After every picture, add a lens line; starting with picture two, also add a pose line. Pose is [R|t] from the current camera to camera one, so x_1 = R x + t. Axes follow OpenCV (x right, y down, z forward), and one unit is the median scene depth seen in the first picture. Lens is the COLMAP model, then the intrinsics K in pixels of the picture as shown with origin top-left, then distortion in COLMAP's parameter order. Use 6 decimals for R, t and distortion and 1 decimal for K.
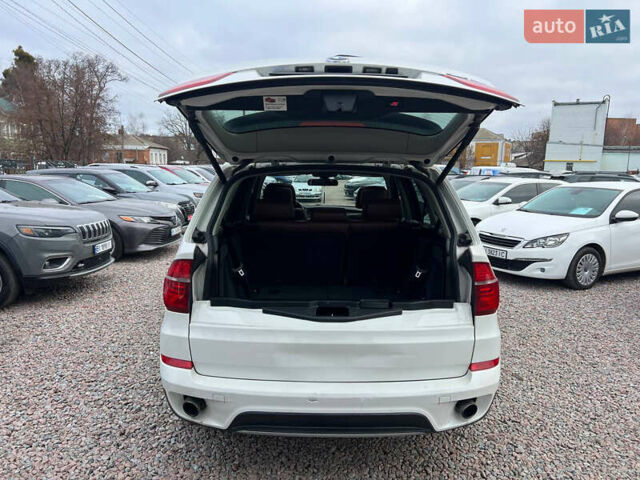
lens RADIAL K [[519.1, 0, 330.7], [0, 519.1, 239.6], [0, 0, 1]] dist [0.059241, -0.074354]
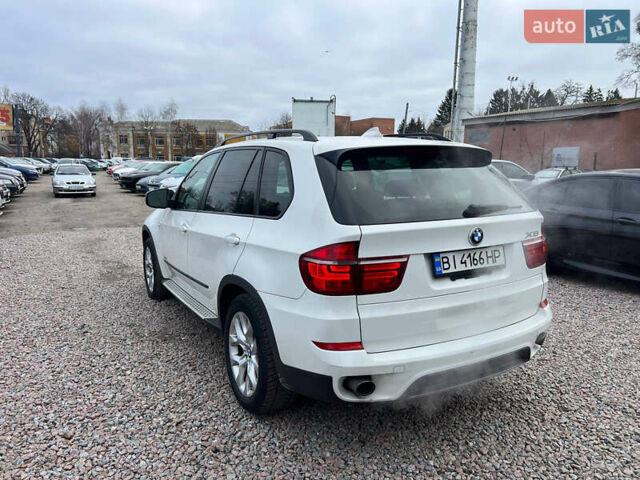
lens RADIAL K [[519.1, 0, 330.7], [0, 519.1, 239.6], [0, 0, 1]] dist [0.059241, -0.074354]
pose [[0.848834, -0.087565, 0.521357, -0.527891], [0.079668, 0.996112, 0.037594, -0.004114], [-0.522622, 0.009624, 0.852510, 0.110279]]
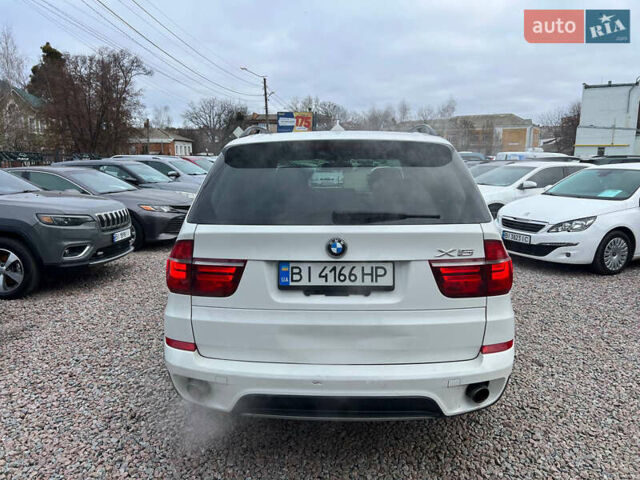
lens RADIAL K [[519.1, 0, 330.7], [0, 519.1, 239.6], [0, 0, 1]] dist [0.059241, -0.074354]
pose [[0.998624, -0.009811, -0.051511, 0.027466], [0.010643, 0.999817, 0.015900, 0.015625], [0.051345, -0.016426, 0.998546, 0.020563]]
